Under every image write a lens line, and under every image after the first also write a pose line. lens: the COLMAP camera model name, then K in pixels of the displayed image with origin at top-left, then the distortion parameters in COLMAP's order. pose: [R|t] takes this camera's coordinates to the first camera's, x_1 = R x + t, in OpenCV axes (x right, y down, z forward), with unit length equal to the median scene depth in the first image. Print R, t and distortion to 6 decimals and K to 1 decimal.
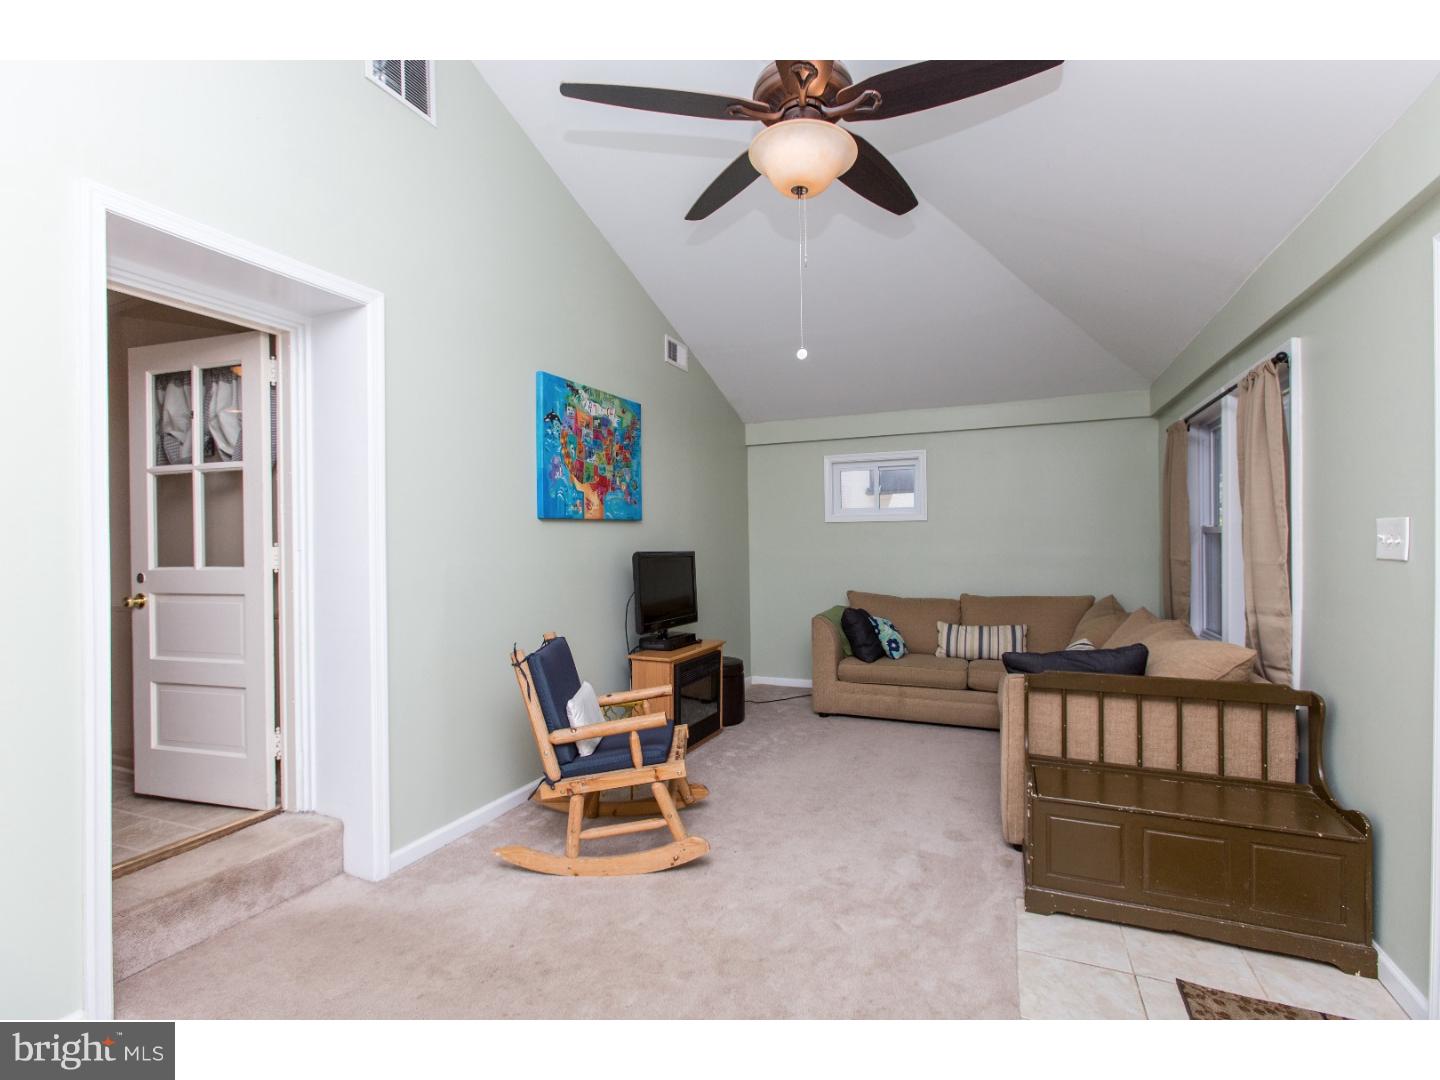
lens RADIAL K [[668.2, 0, 720.0], [0, 668.2, 540.0], [0, 0, 1]] dist [-0.029229, 0.016610]
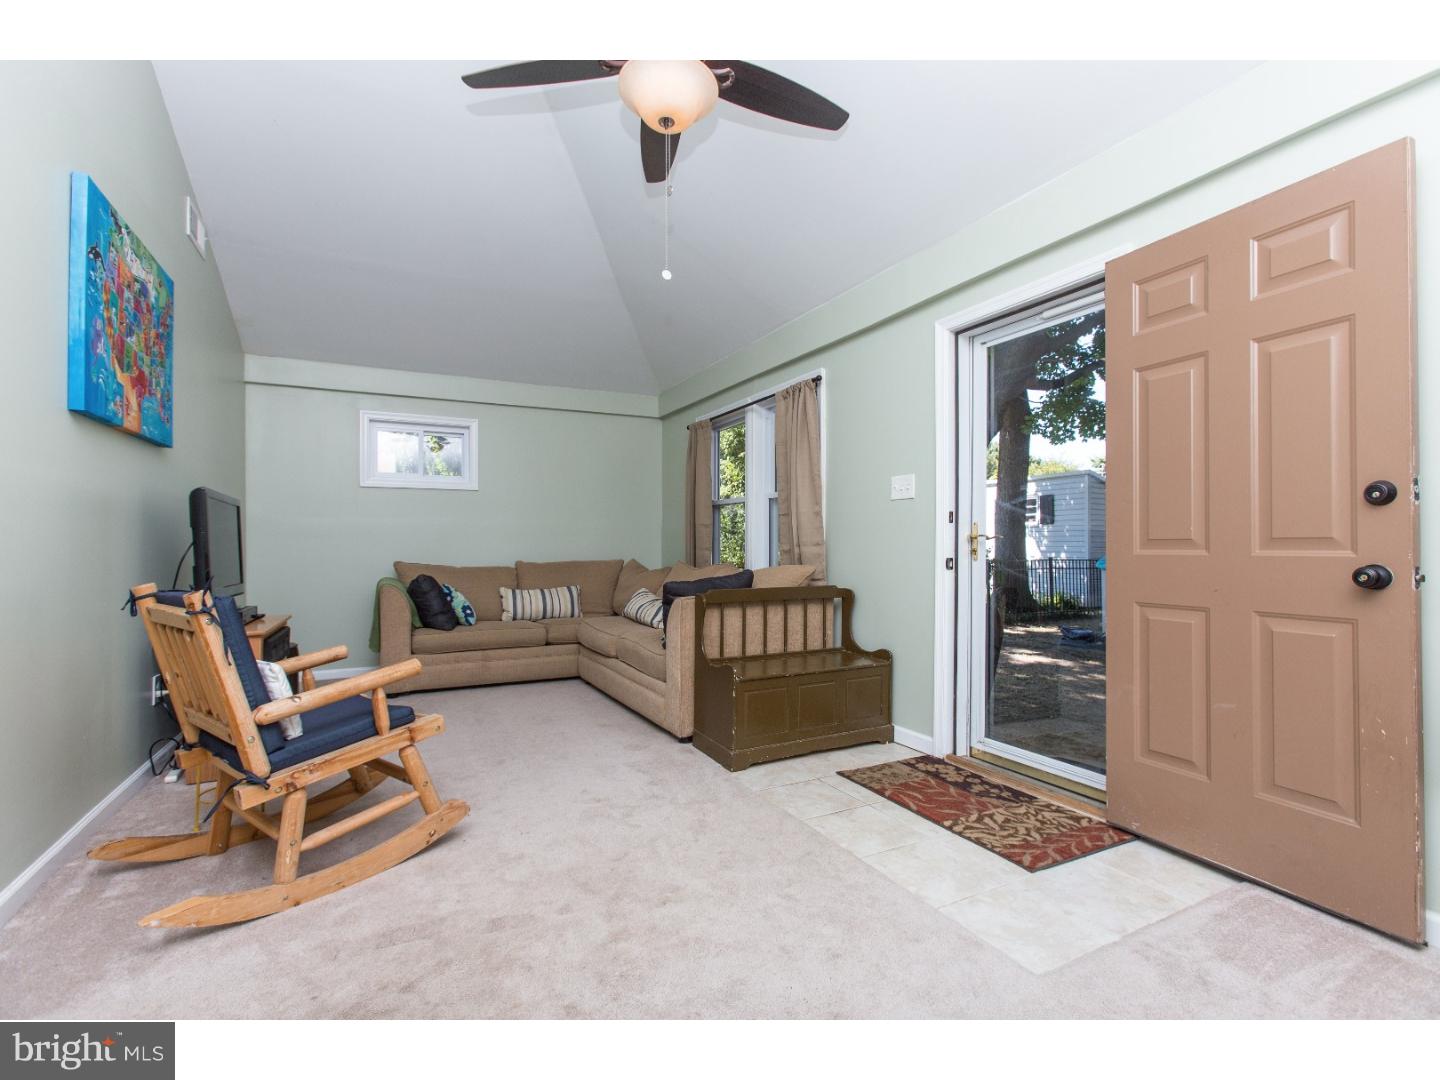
lens RADIAL K [[659.8, 0, 720.0], [0, 659.8, 540.0], [0, 0, 1]] dist [-0.002592, 0.000682]
pose [[0.626170, 0.015576, 0.779531, -0.346022], [-0.004522, 0.999856, -0.016346, 0.088795], [-0.779674, 0.006710, 0.626150, 0.143847]]
